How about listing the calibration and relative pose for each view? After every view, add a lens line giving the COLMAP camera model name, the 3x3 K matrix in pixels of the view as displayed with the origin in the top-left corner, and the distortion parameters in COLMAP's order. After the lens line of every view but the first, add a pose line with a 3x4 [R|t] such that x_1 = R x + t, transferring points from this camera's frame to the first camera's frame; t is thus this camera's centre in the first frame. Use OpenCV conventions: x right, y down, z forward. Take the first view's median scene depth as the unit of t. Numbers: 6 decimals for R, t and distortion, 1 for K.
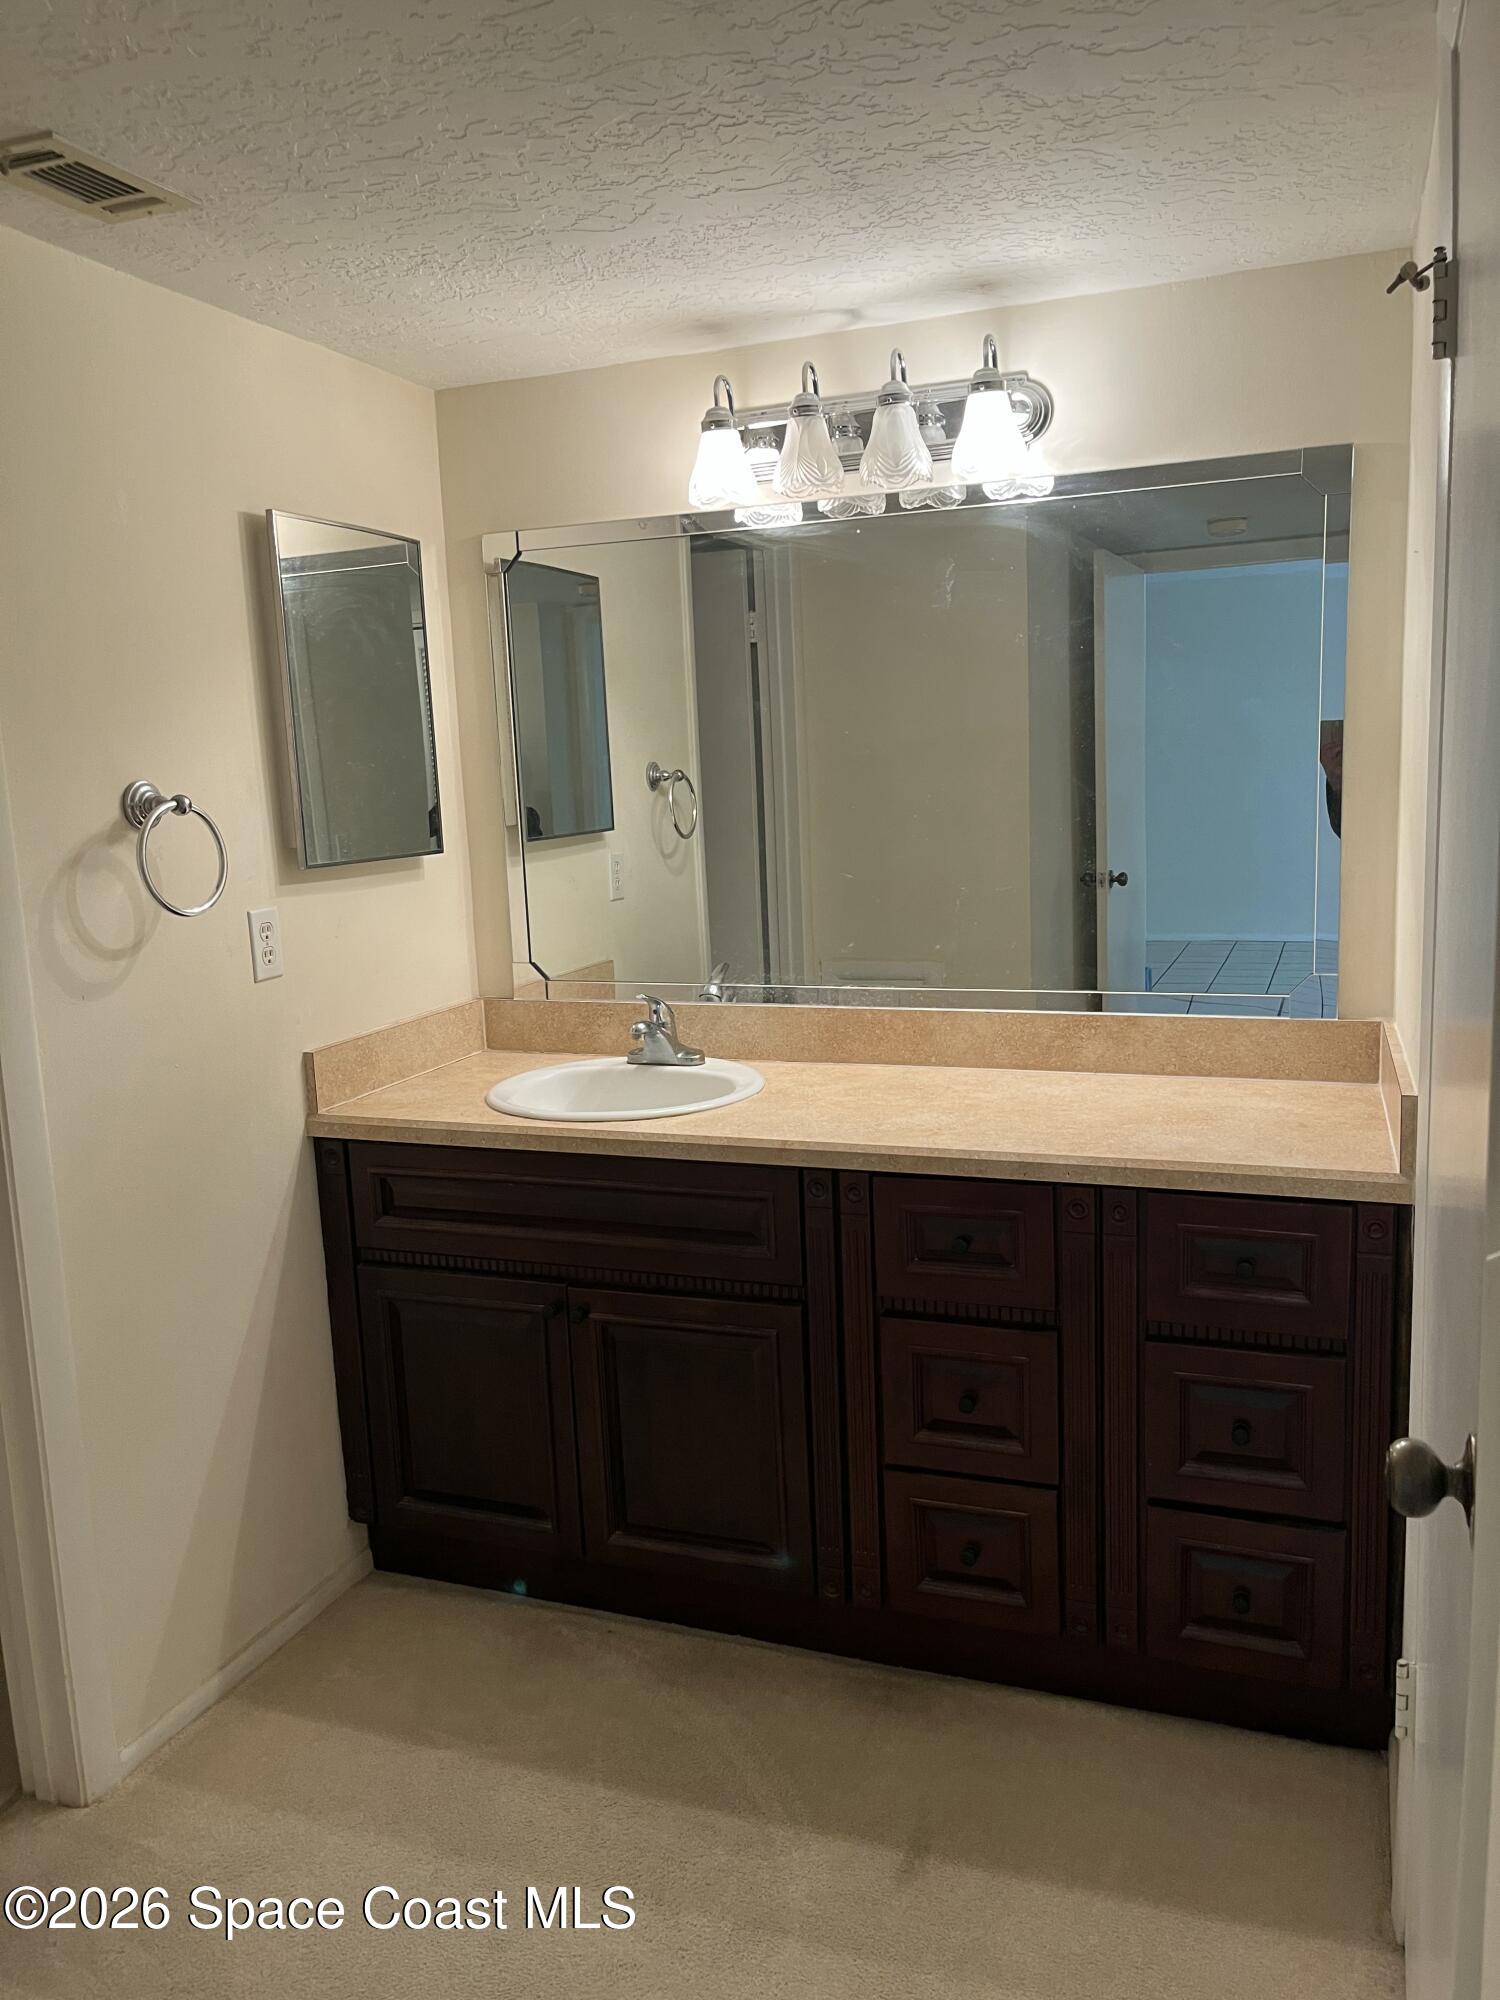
lens RADIAL K [[1529.9, 0, 744.7], [0, 1529.9, 999.3], [0, 0, 1]] dist [-0.004107, -0.006005]
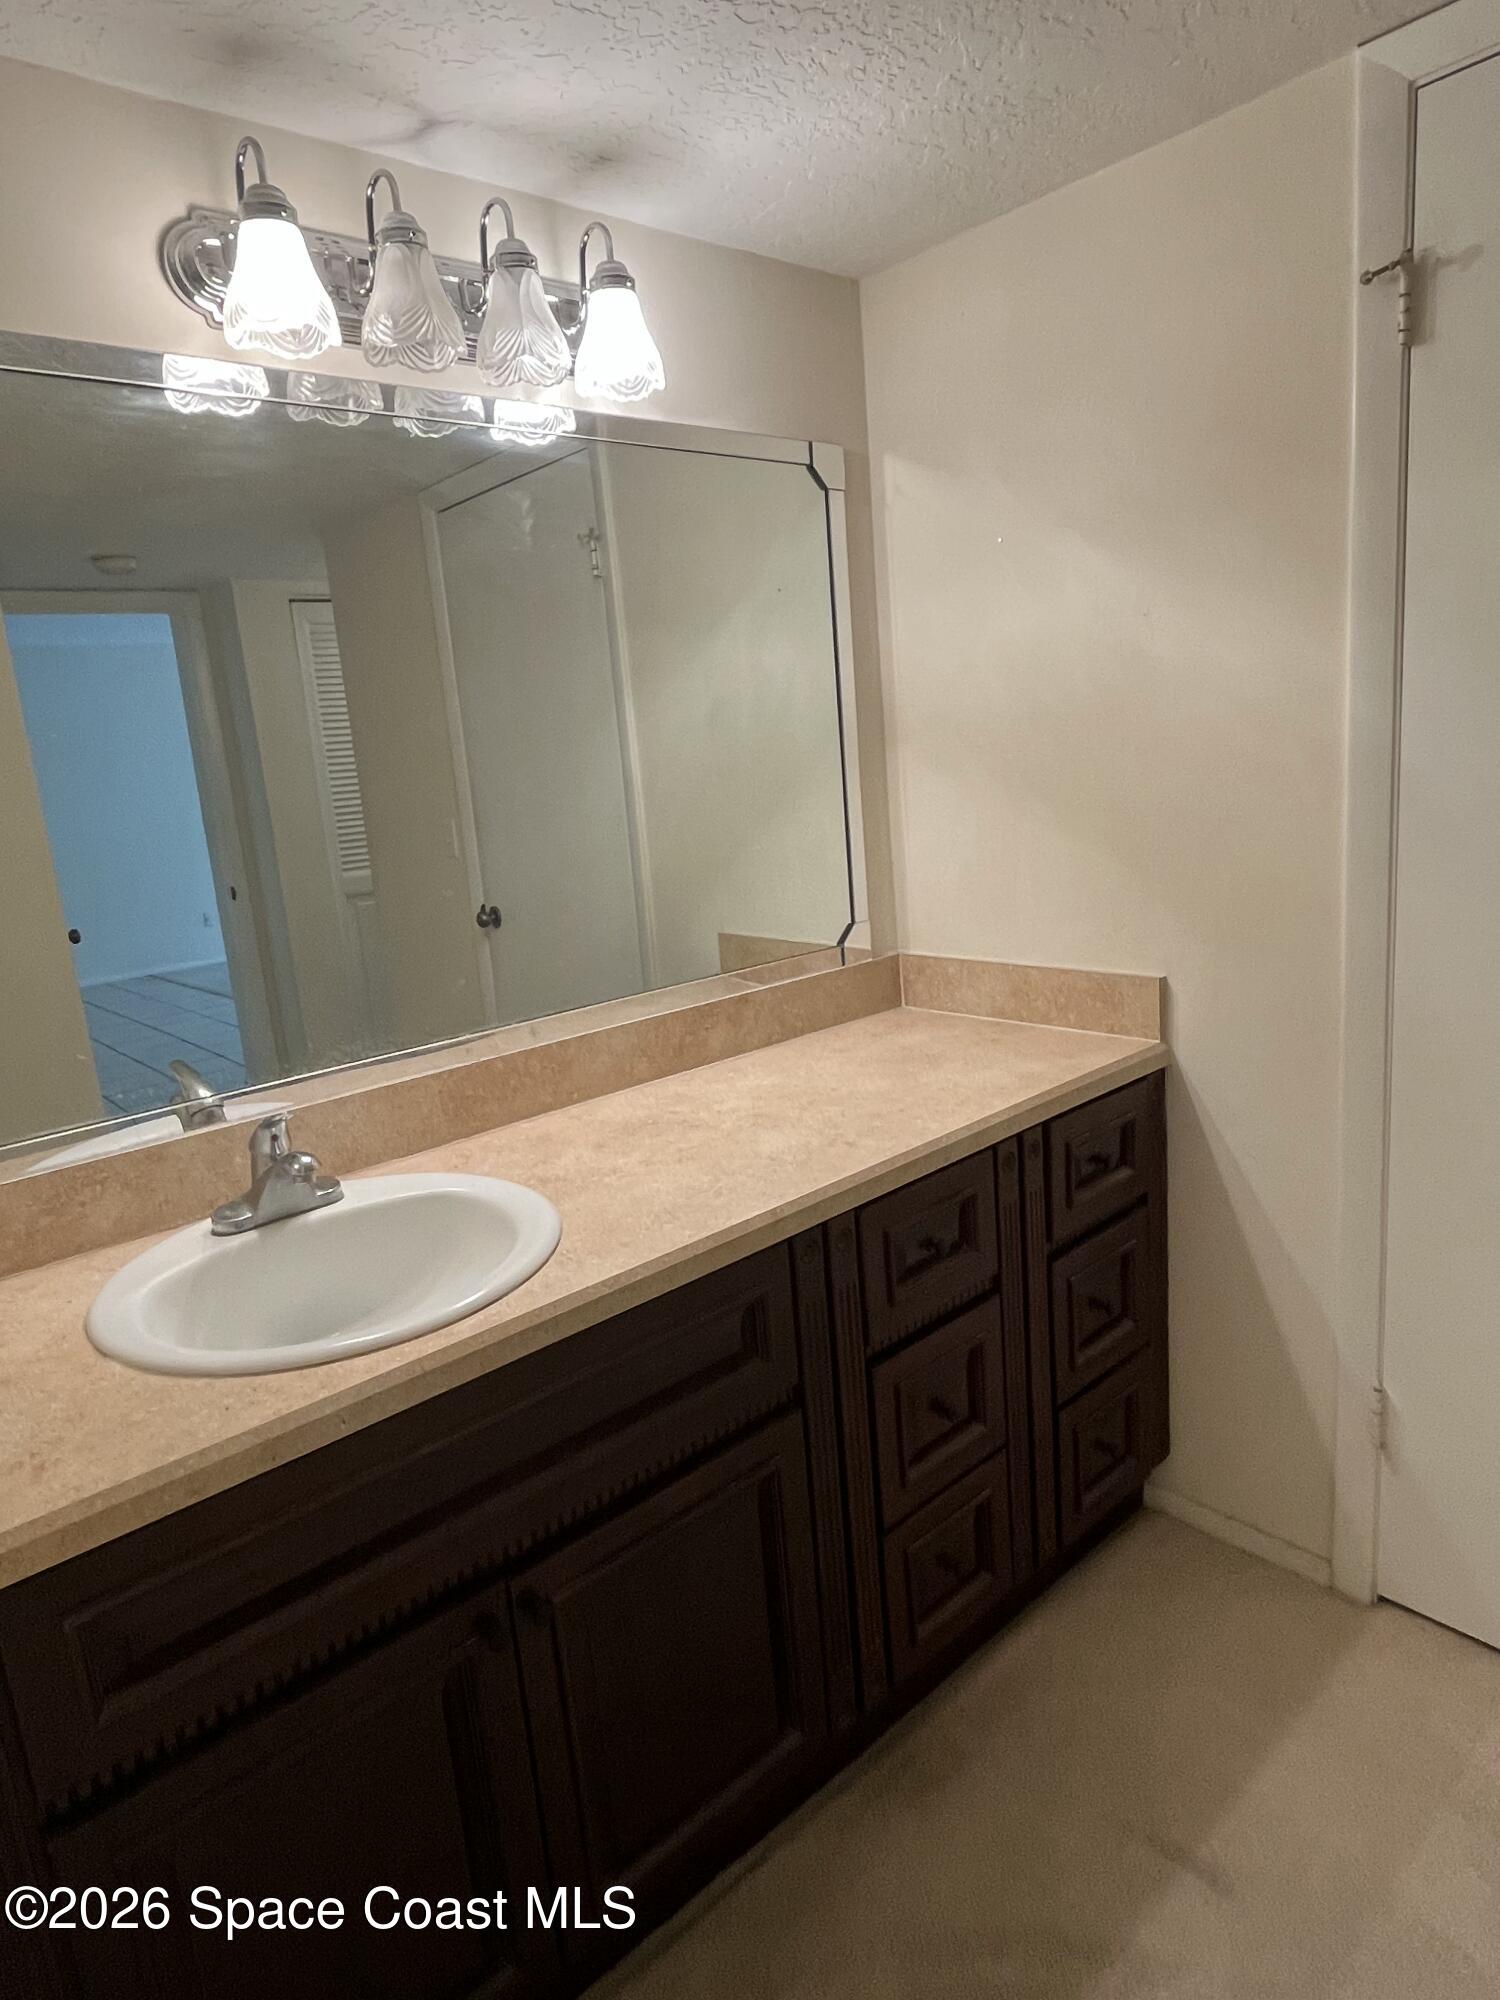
lens RADIAL K [[1192.5, 0, 750.7], [0, 1192.5, 1001.4], [0, 0, 1]] dist [-0.004887, -0.001813]
pose [[0.467838, -0.188524, 0.863474, -0.470803], [0.203491, 0.973714, 0.102339, -0.071856], [-0.860069, 0.127831, 0.493903, 0.697937]]
